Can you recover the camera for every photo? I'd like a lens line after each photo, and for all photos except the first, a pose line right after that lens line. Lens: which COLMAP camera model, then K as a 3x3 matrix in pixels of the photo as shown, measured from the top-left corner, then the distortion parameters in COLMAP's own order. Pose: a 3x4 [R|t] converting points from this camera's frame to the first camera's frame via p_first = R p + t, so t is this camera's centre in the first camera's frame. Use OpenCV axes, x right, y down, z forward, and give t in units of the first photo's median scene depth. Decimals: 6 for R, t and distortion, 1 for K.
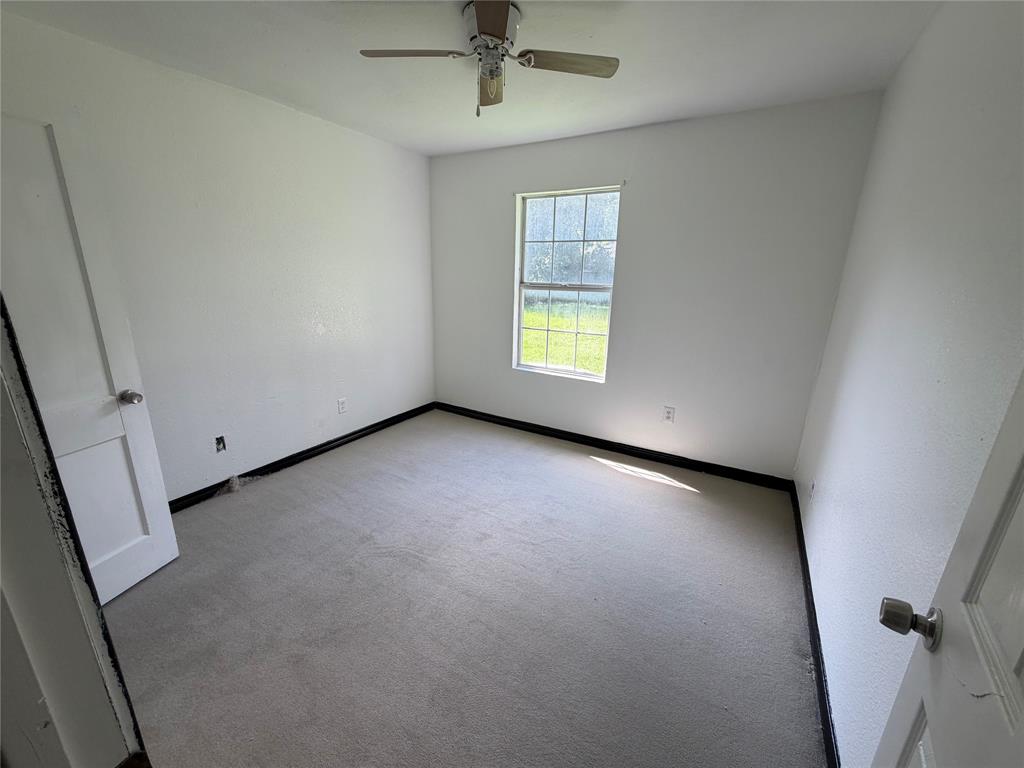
lens RADIAL K [[411.7, 0, 509.8], [0, 411.7, 385.4], [0, 0, 1]] dist [0.002518, -0.000217]
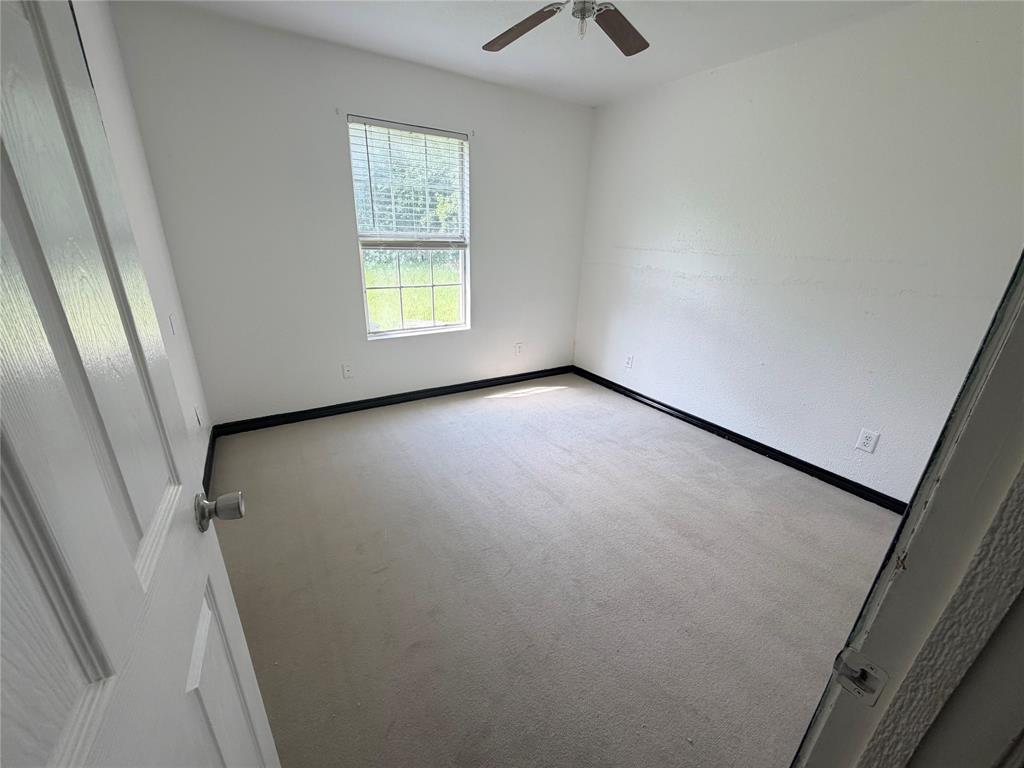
lens RADIAL K [[411.7, 0, 509.8], [0, 411.7, 385.4], [0, 0, 1]] dist [0.002518, -0.000217]
pose [[0.460427, -0.327017, 0.825268, -0.641752], [0.210542, 0.943374, 0.256353, -0.118067], [-0.862368, 0.055722, 0.503206, 0.371123]]
